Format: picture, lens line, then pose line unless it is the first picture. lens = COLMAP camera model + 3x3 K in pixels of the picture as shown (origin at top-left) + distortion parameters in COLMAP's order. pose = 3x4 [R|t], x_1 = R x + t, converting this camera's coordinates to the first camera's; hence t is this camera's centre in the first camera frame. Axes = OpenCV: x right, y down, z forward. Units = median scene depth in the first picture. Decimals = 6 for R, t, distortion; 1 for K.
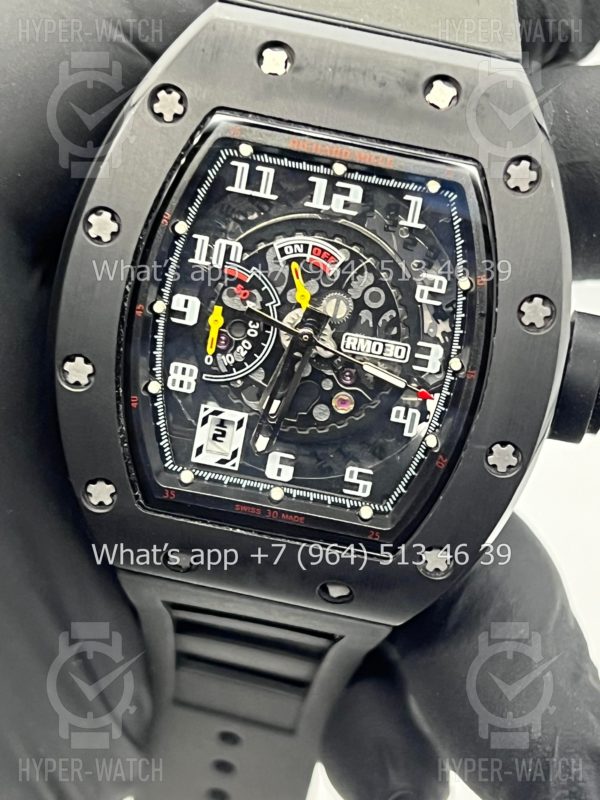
lens RADIAL K [[1973.0, 0, 304.5], [0, 1973.0, 405.2], [0, 0, 1]] dist [0.308674, 0.000000]
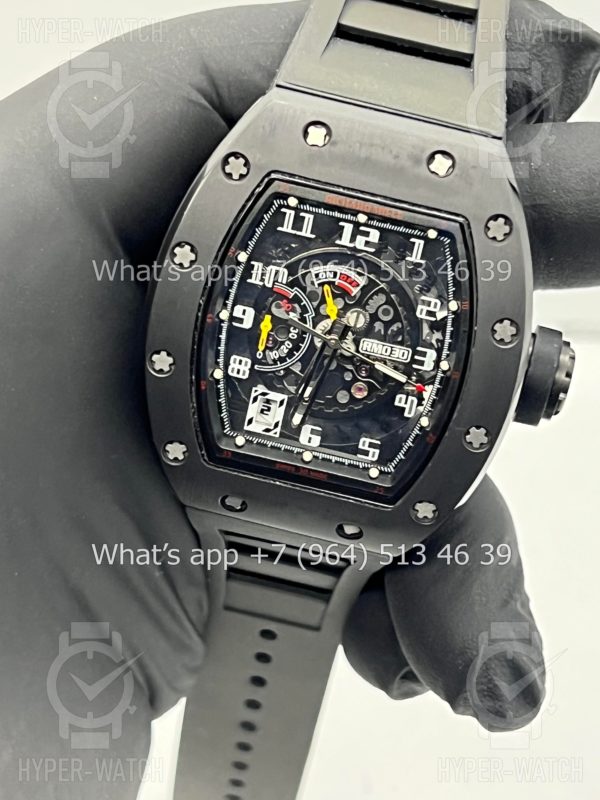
lens RADIAL K [[1973.0, 0, 301.8], [0, 1973.0, 404.5], [0, 0, 1]] dist [0.308674, 0.000000]
pose [[0.999083, 0.035683, -0.023676, 0.012764], [-0.034149, 0.997471, 0.062331, -0.074111], [0.025841, -0.061466, 0.997775, -0.331835]]
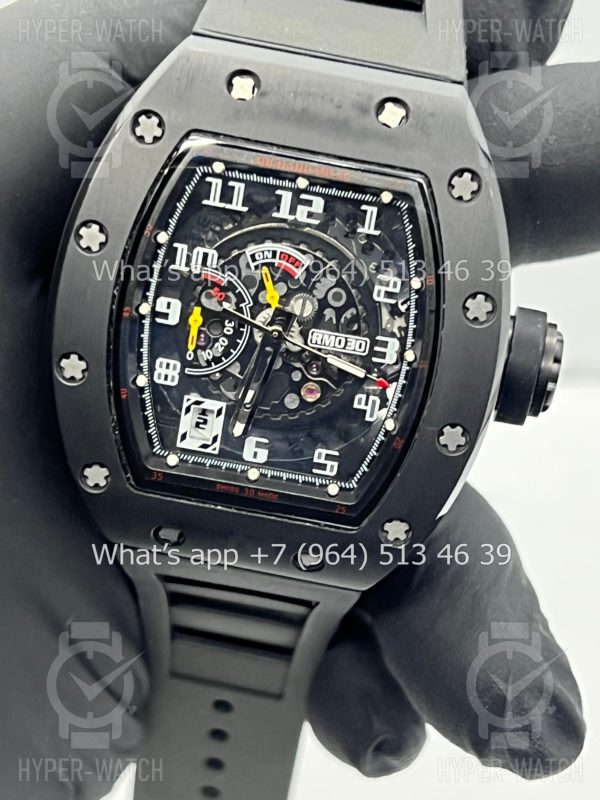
lens RADIAL K [[1973.0, 0, 302.4], [0, 1973.0, 432.9], [0, 0, 1]] dist [0.308674, 0.000000]
pose [[0.999807, -0.016458, -0.010724, 0.026801], [0.016588, 0.999788, 0.012225, 0.008381], [0.010521, -0.012400, 0.999868, -0.121173]]
